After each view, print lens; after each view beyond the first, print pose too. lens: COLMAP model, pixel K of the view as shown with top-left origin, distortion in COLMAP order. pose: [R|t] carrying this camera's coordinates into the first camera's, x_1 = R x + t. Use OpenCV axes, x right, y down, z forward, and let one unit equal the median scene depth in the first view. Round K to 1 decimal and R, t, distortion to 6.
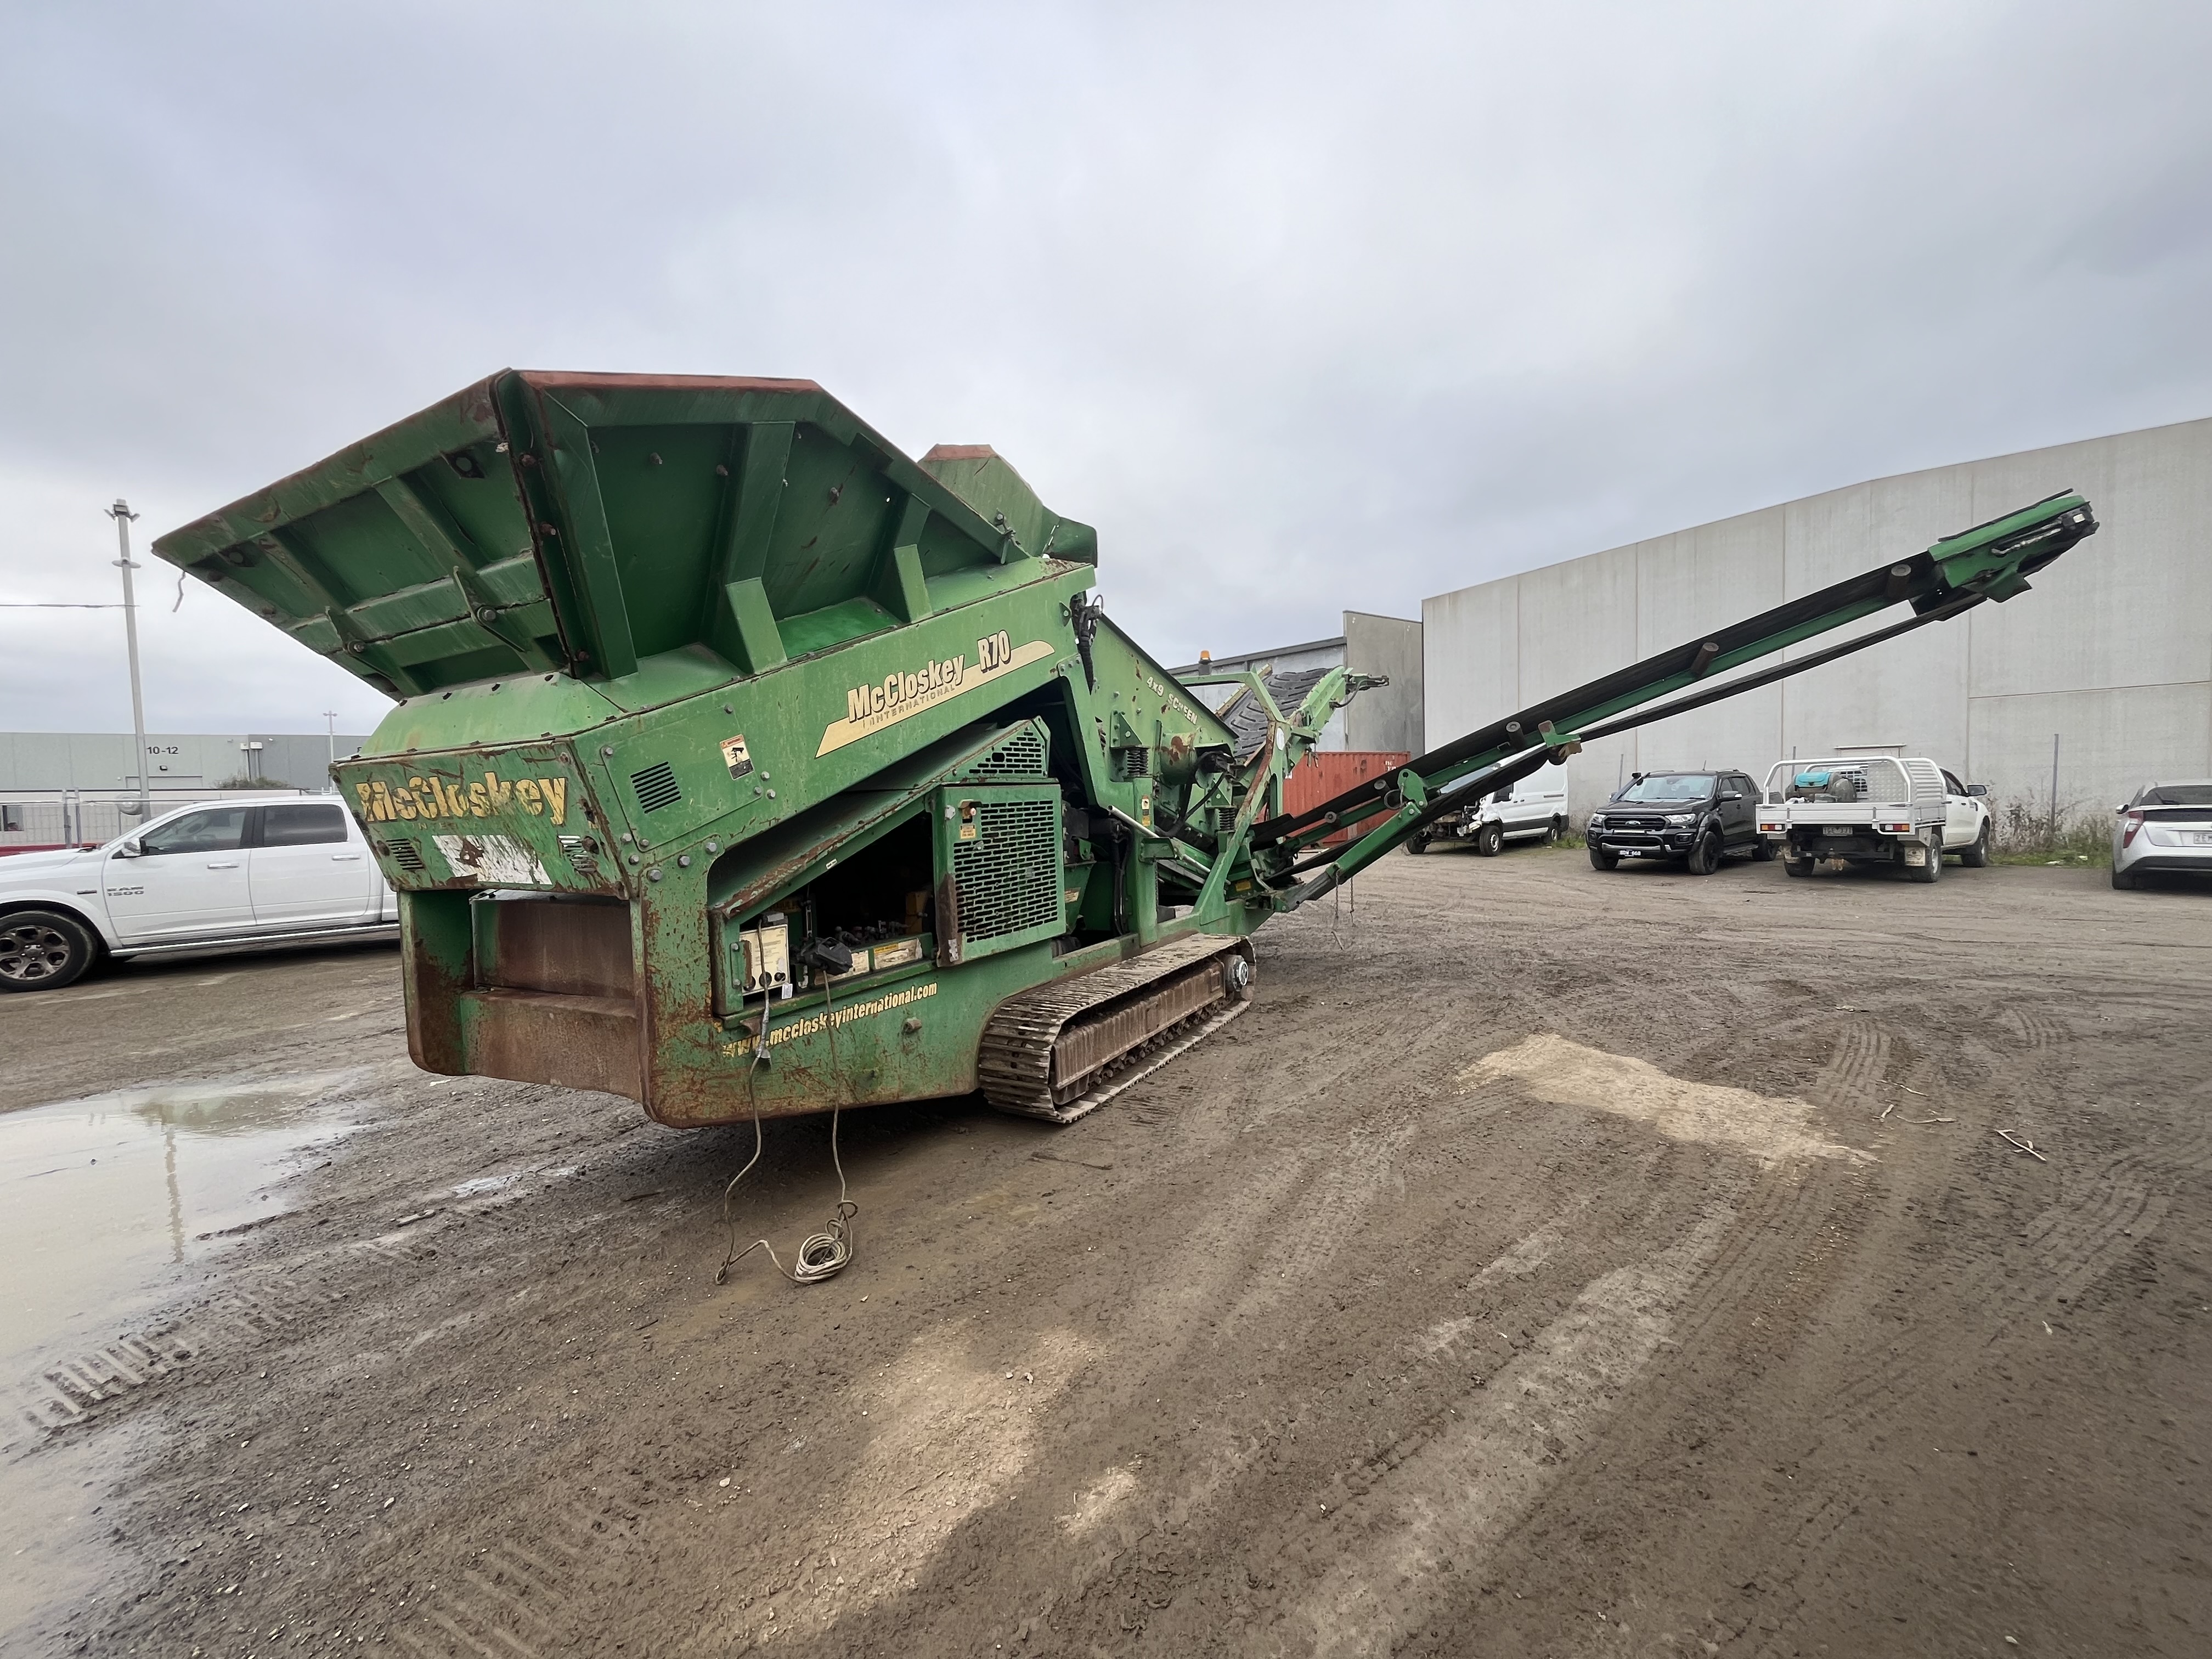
lens RADIAL K [[888.7, 0, 1106.0], [0, 888.7, 829.5], [0, 0, 1]] dist [-0.001610, -0.000751]
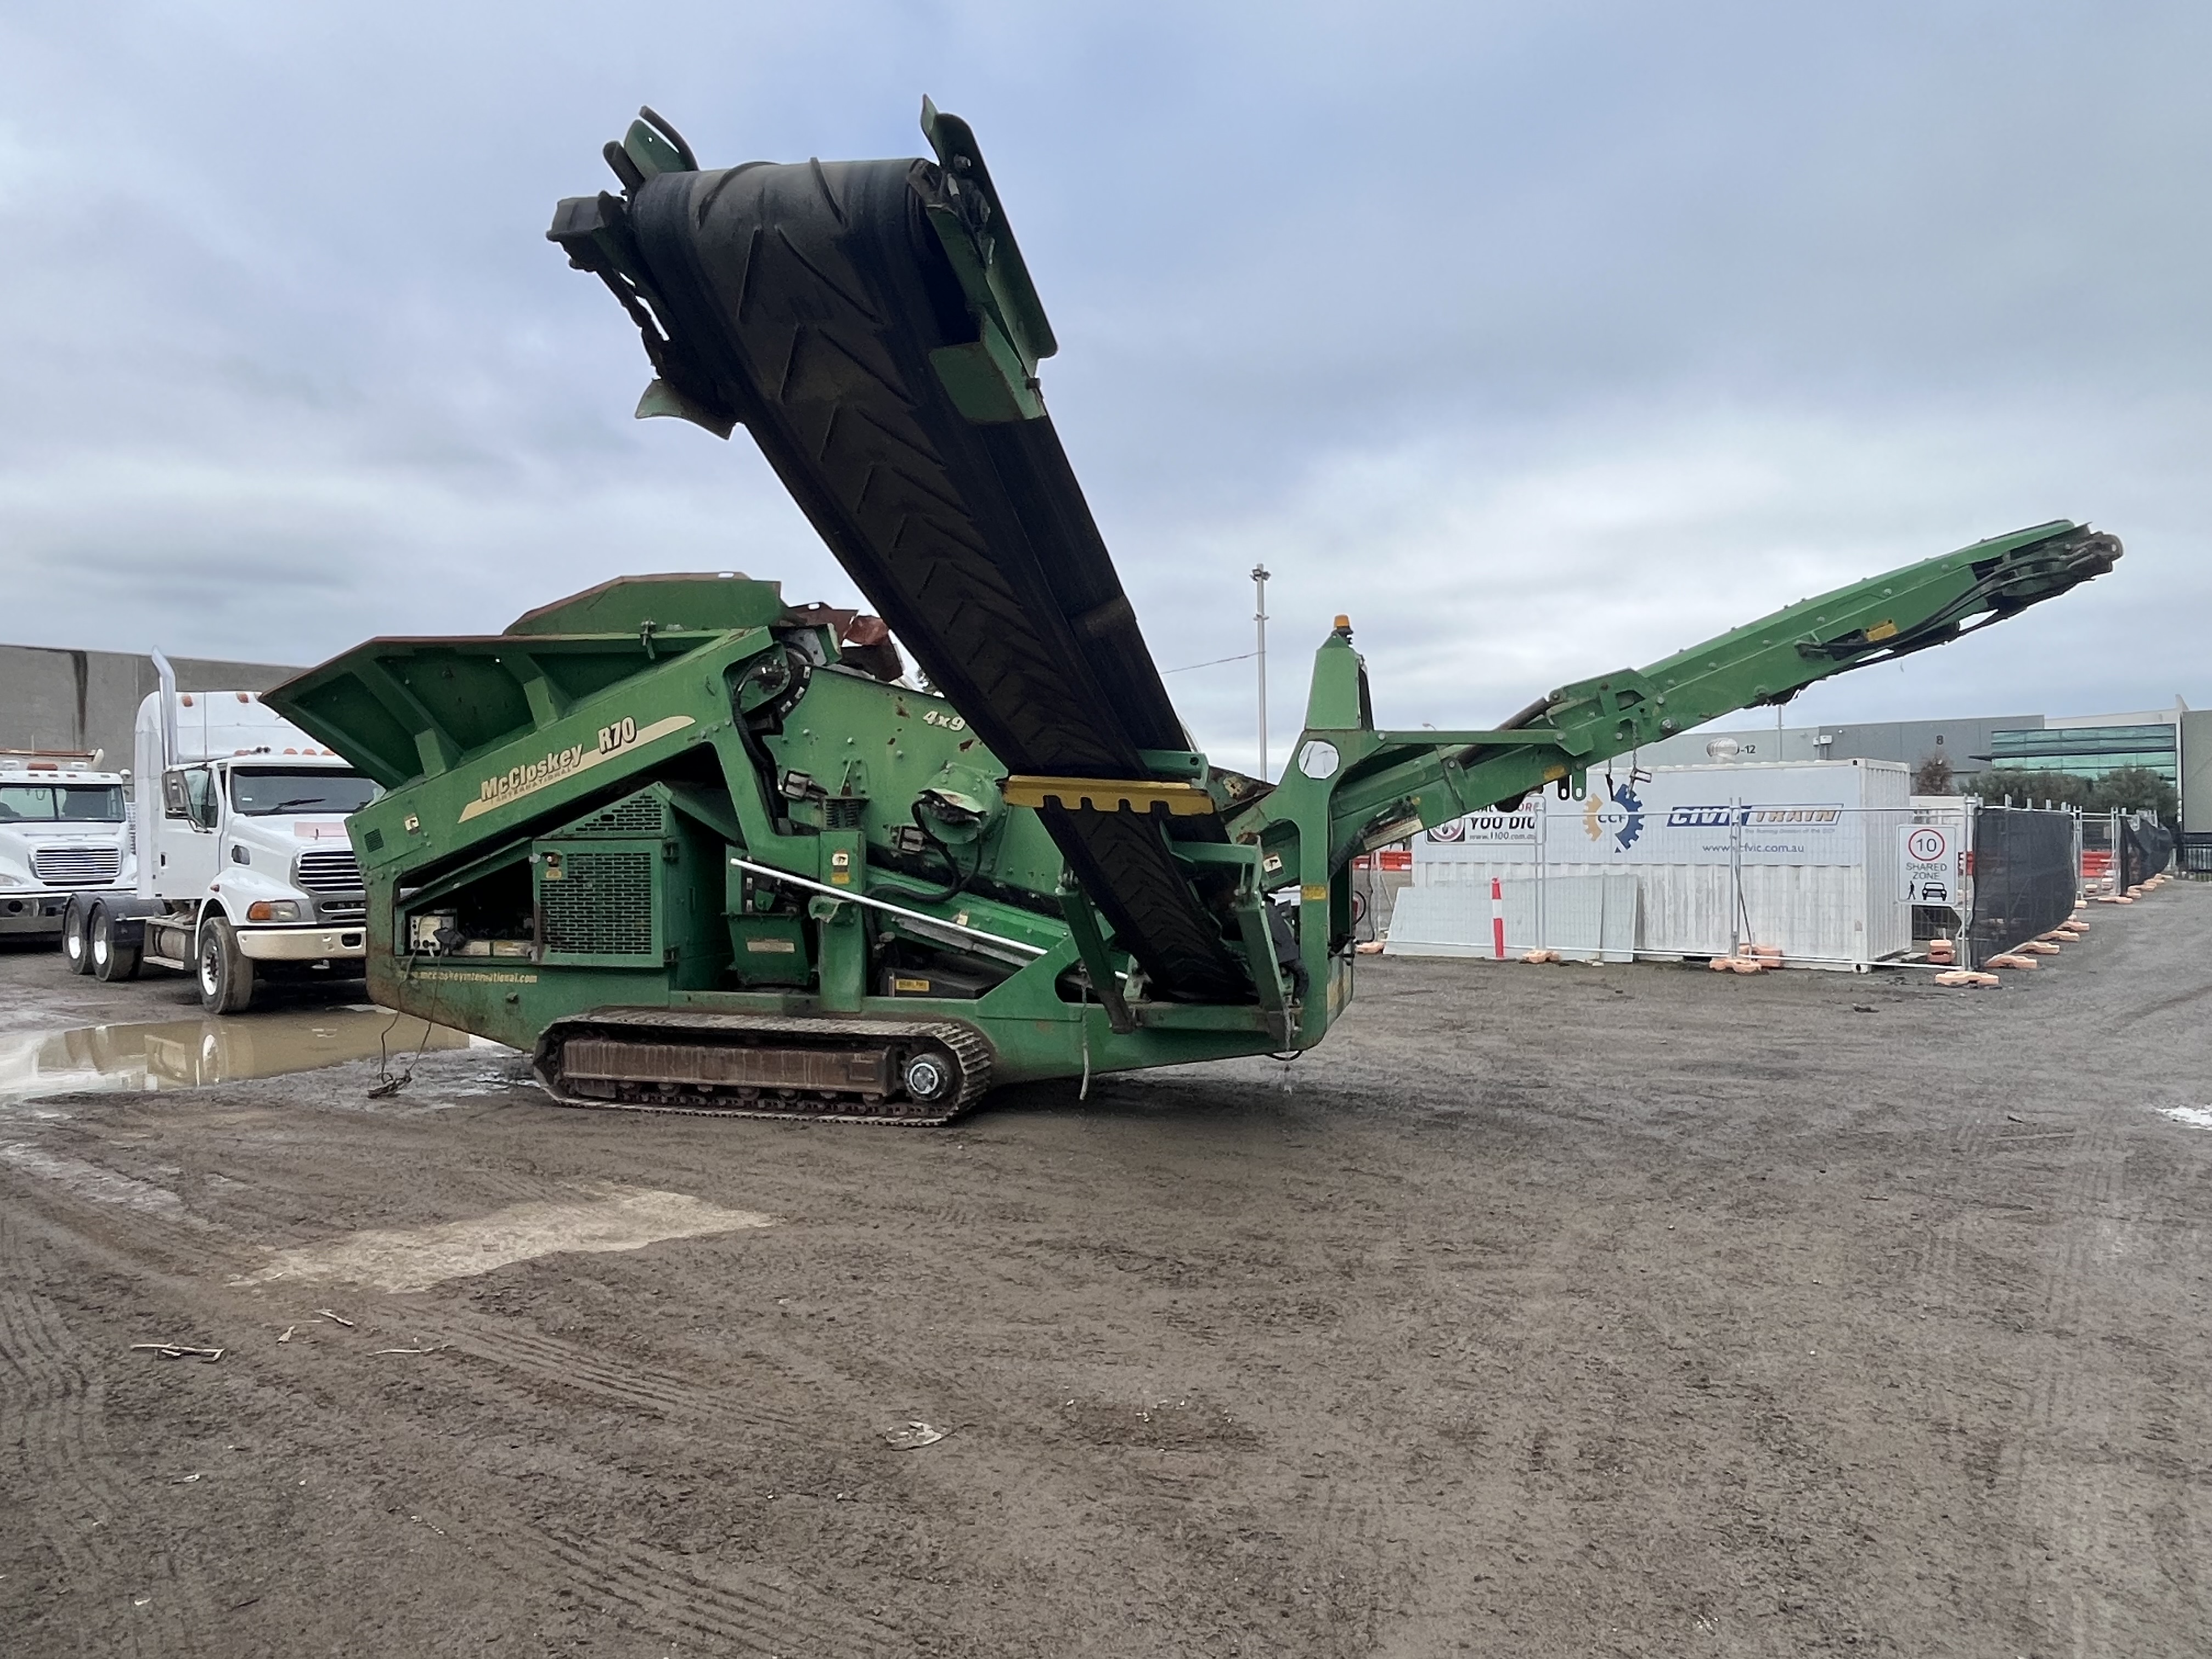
lens RADIAL K [[1358.5, 0, 1106.0], [0, 1358.5, 829.5], [0, 0, 1]] dist [-0.008507, 0.002576]
pose [[0.231553, 0.024584, -0.972512, 2.112290], [-0.038465, 0.999130, 0.016098, -0.133645], [0.972062, 0.033681, 0.232297, 1.341493]]
